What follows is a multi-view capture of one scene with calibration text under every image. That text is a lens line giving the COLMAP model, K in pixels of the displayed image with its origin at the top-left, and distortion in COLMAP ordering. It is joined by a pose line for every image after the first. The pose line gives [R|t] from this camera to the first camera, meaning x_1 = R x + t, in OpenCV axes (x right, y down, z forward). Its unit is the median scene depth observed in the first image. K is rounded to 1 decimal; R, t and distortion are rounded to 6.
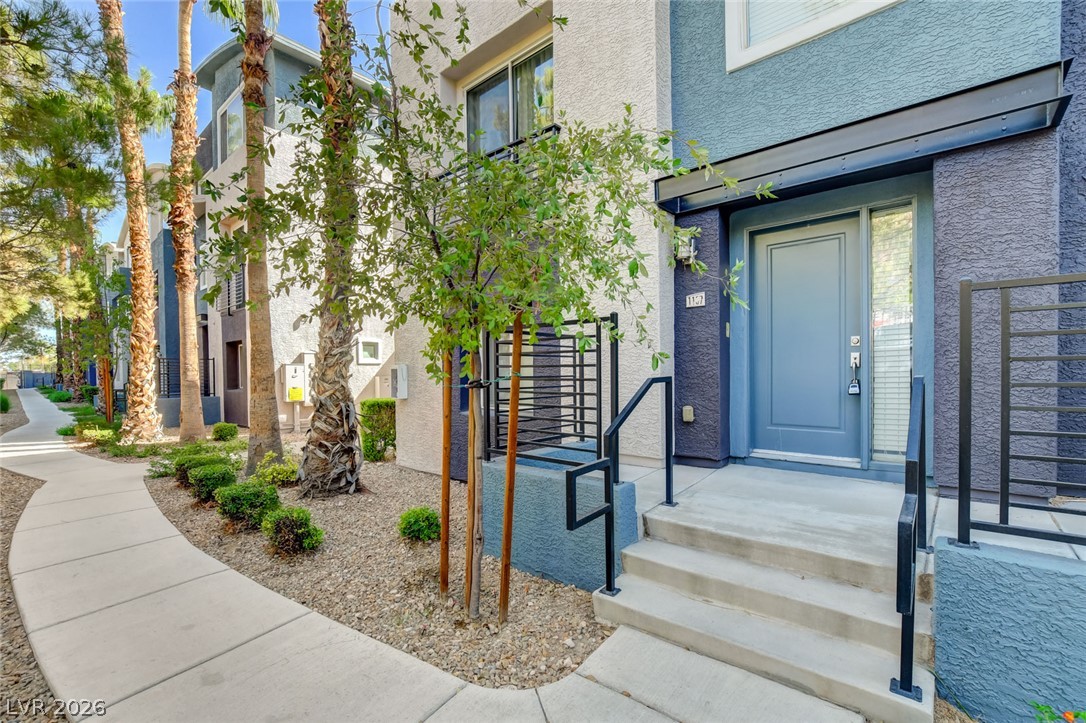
lens RADIAL K [[479.3, 0, 548.7], [0, 479.3, 368.2], [0, 0, 1]] dist [-0.019651, 0.003753]
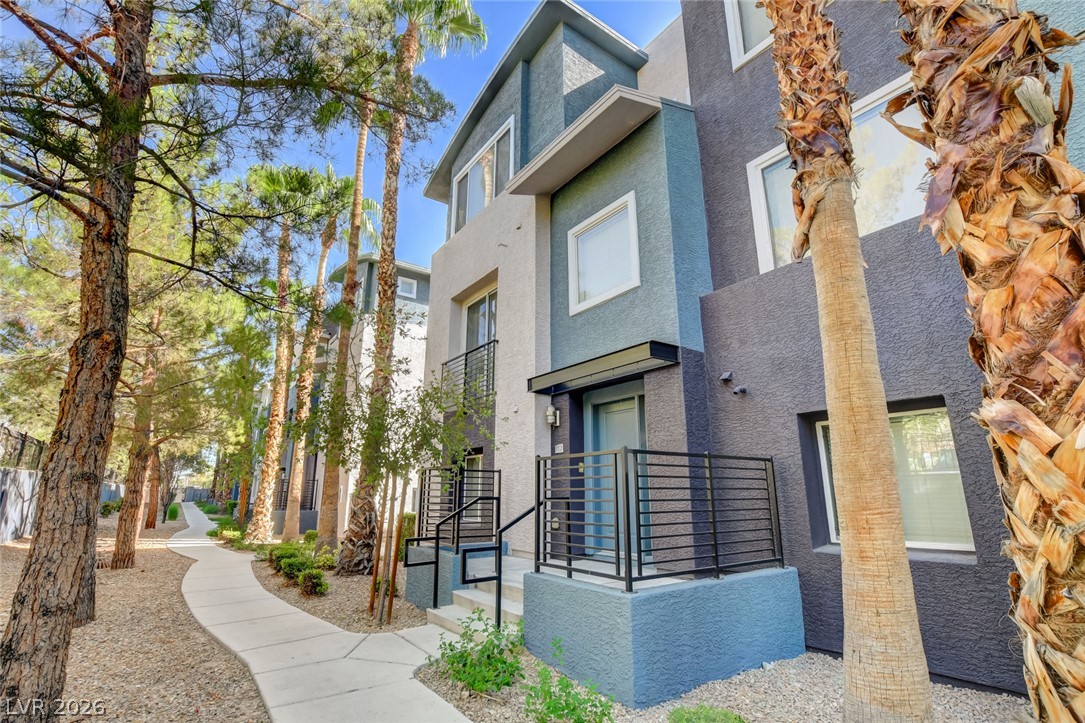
lens RADIAL K [[478.9, 0, 536.8], [0, 478.9, 360.8], [0, 0, 1]] dist [-0.019651, 0.003753]
pose [[0.975672, -0.045109, -0.214545, 0.296116], [-0.012829, 0.965180, -0.261272, -0.003411], [0.218860, 0.257668, 0.941120, -0.300387]]
